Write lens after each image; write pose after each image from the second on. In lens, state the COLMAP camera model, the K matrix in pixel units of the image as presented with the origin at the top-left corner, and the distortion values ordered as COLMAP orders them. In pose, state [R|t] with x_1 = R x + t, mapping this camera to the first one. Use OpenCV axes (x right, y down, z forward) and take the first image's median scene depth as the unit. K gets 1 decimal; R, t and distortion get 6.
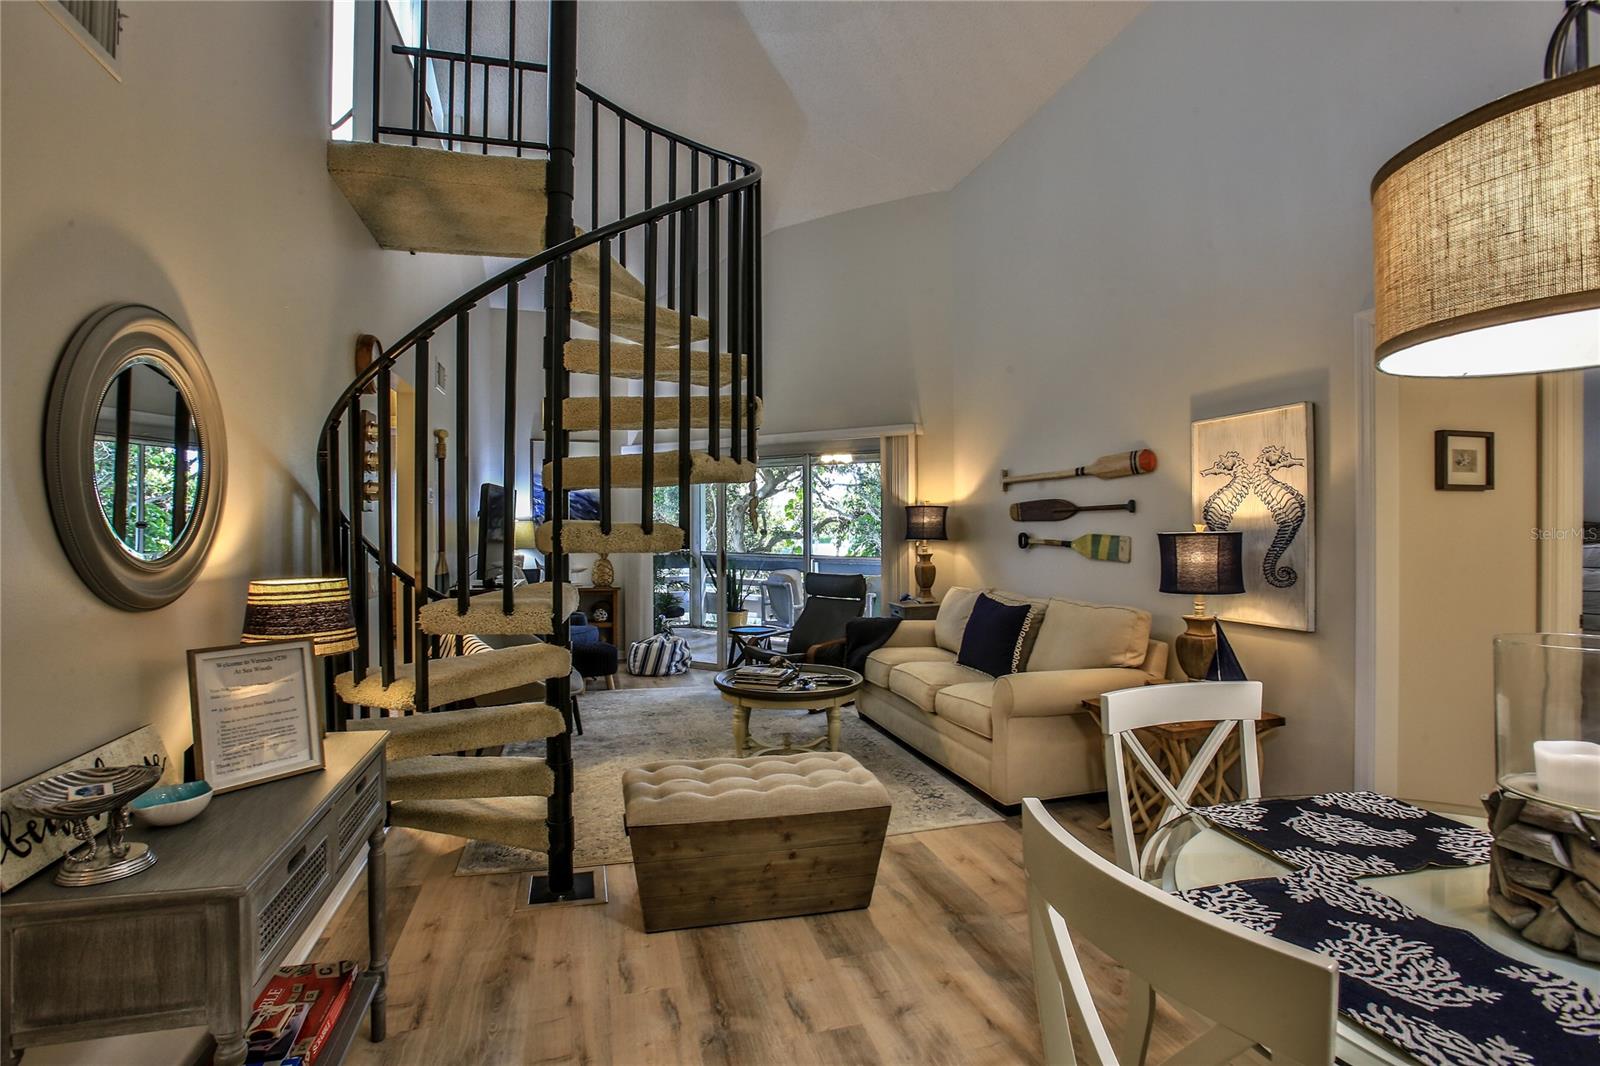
lens RADIAL K [[756.5, 0, 790.7], [0, 756.5, 526.2], [0, 0, 1]] dist [-0.038402, 0.003831]
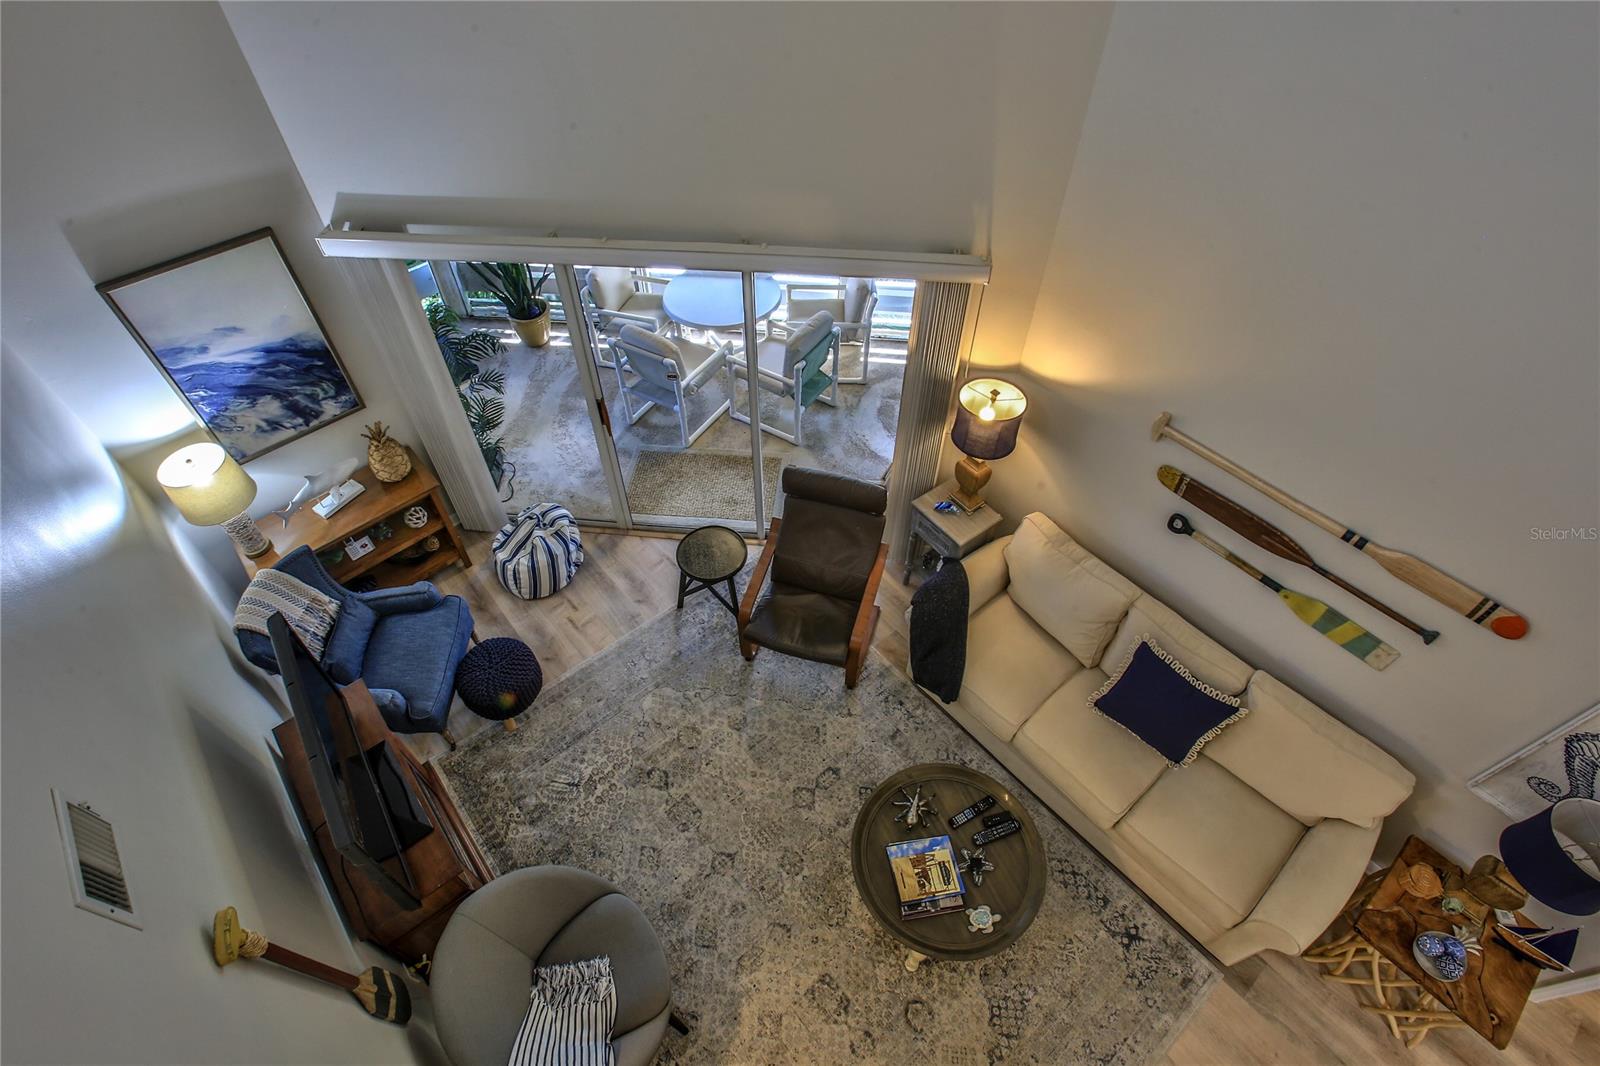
lens RADIAL K [[756.5, 0, 790.2], [0, 756.5, 534.4], [0, 0, 1]] dist [-0.038402, 0.003831]
pose [[0.906828, -0.315246, 0.279790, -0.264783], [-0.001209, 0.661849, 0.749636, -0.596604], [-0.421499, -0.680130, 0.599802, 0.864411]]
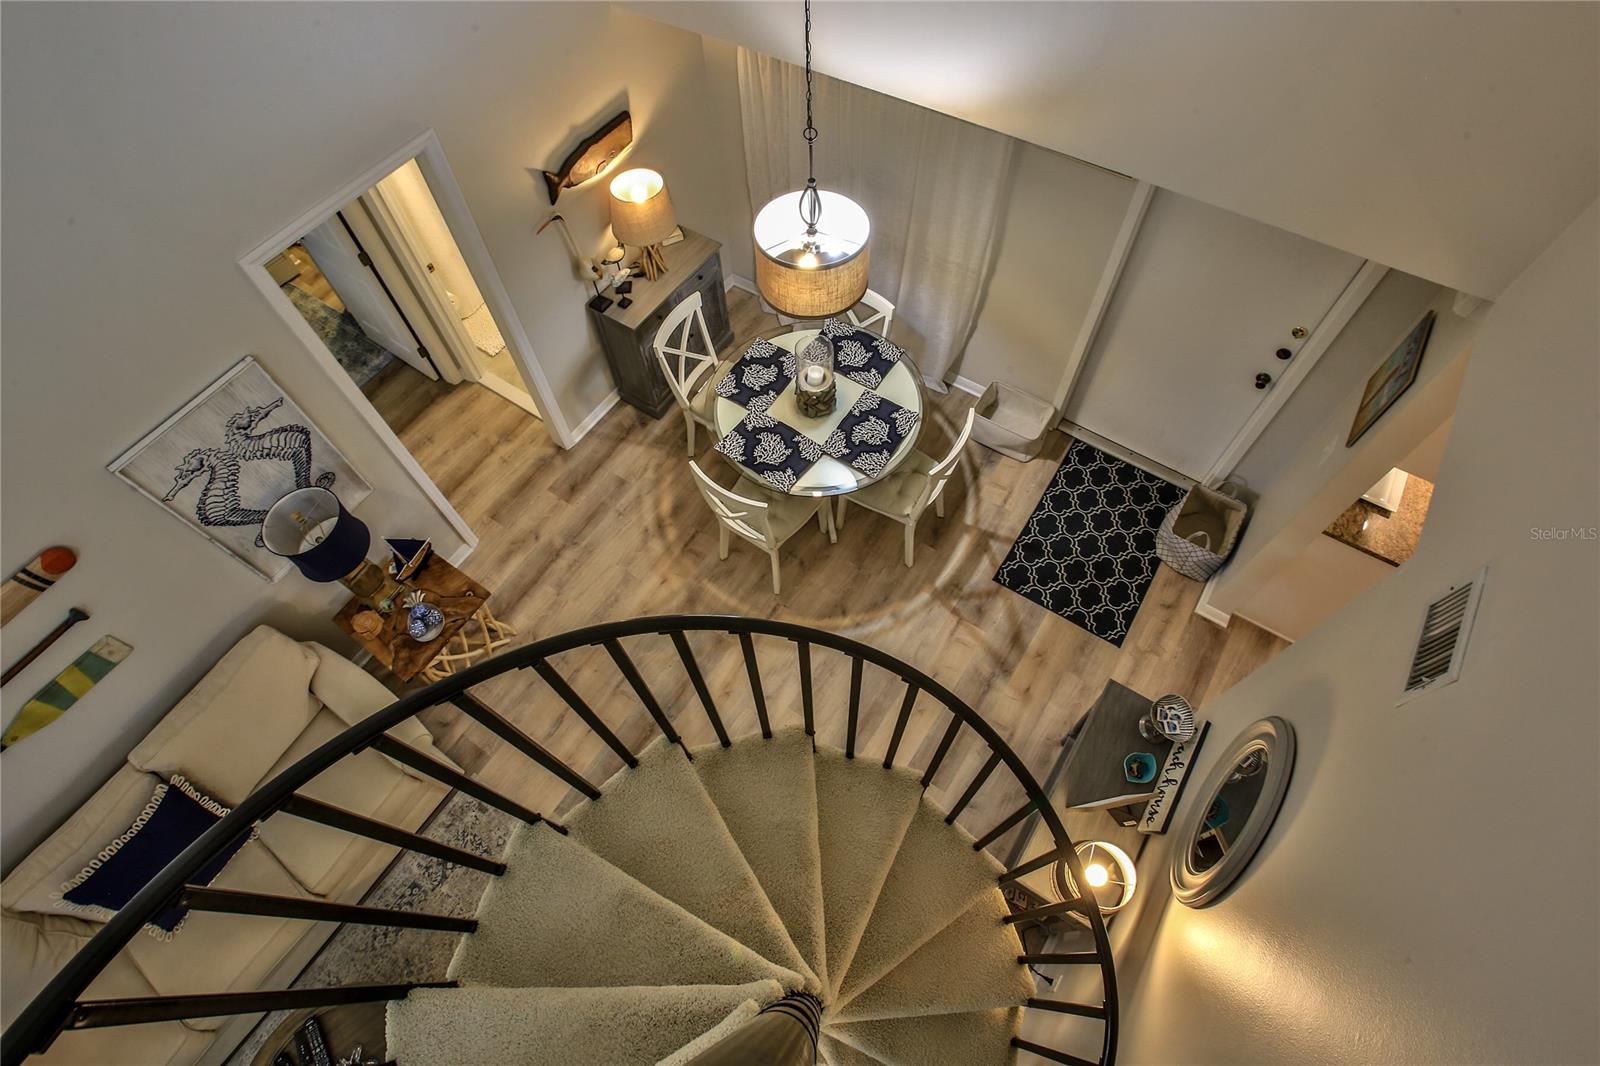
lens RADIAL K [[756.5, 0, 803.6], [0, 756.5, 529.3], [0, 0, 1]] dist [-0.038402, 0.003831]
pose [[-0.656986, -0.636737, 0.403652, -0.206600], [0.045819, 0.500704, 0.864405, -0.596580], [-0.752509, 0.586397, -0.299781, 0.619372]]
